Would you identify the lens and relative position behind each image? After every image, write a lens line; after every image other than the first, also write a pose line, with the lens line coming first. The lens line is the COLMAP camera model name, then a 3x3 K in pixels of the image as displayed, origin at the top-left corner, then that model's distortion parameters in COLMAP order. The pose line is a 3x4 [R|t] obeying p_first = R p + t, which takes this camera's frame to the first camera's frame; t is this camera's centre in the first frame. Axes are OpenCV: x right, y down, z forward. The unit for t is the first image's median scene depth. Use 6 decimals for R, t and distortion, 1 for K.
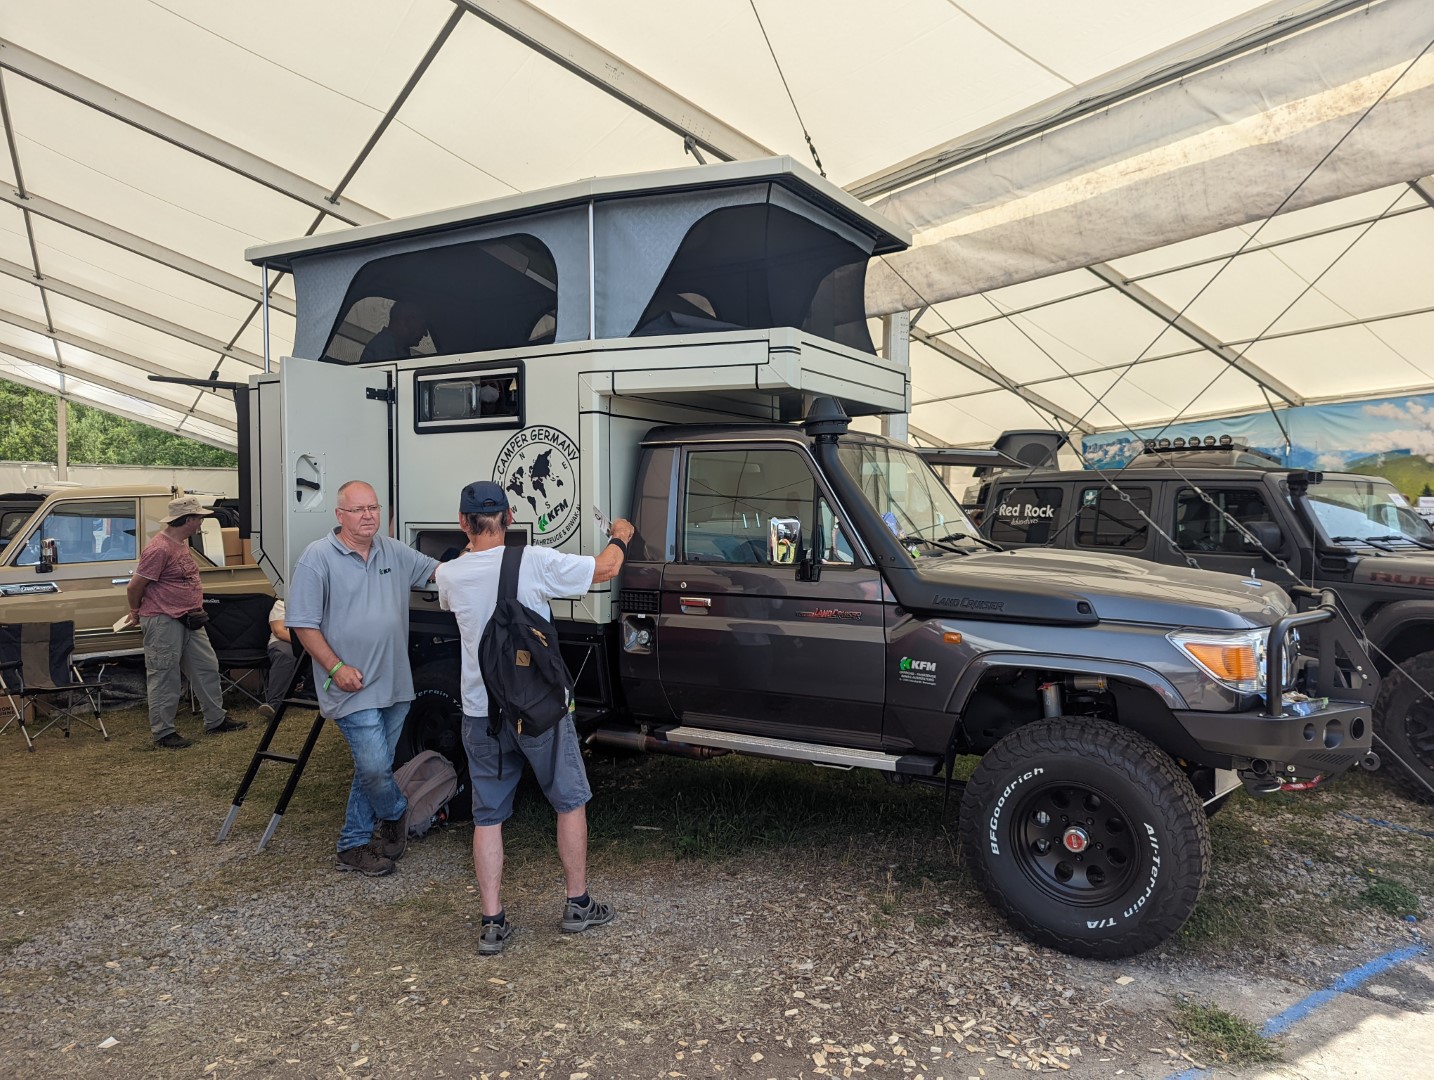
lens RADIAL K [[1030.5, 0, 717.8], [0, 1030.5, 541.2], [0, 0, 1]] dist [0.053295, -0.046259]
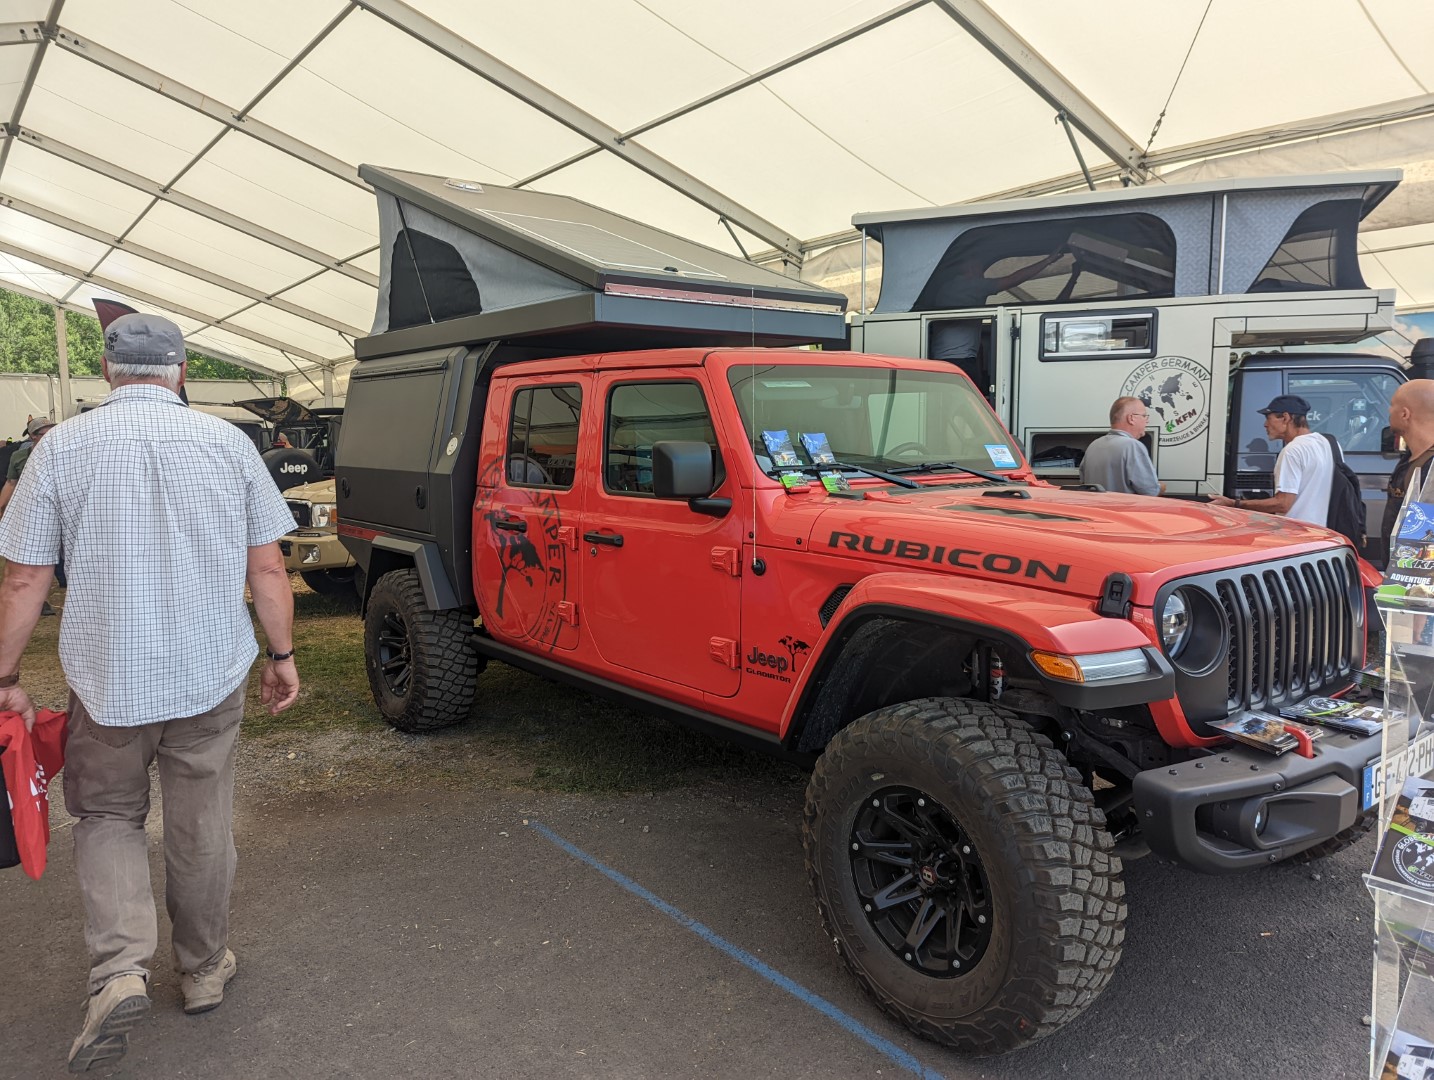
lens RADIAL K [[1030.5, 0, 714.5], [0, 1030.5, 539.7], [0, 0, 1]] dist [0.053295, -0.046259]
pose [[0.992279, -0.022037, 0.122056, -0.954065], [0.011568, 0.996244, 0.085820, 0.007469], [-0.123488, -0.083745, 0.988806, -0.331384]]
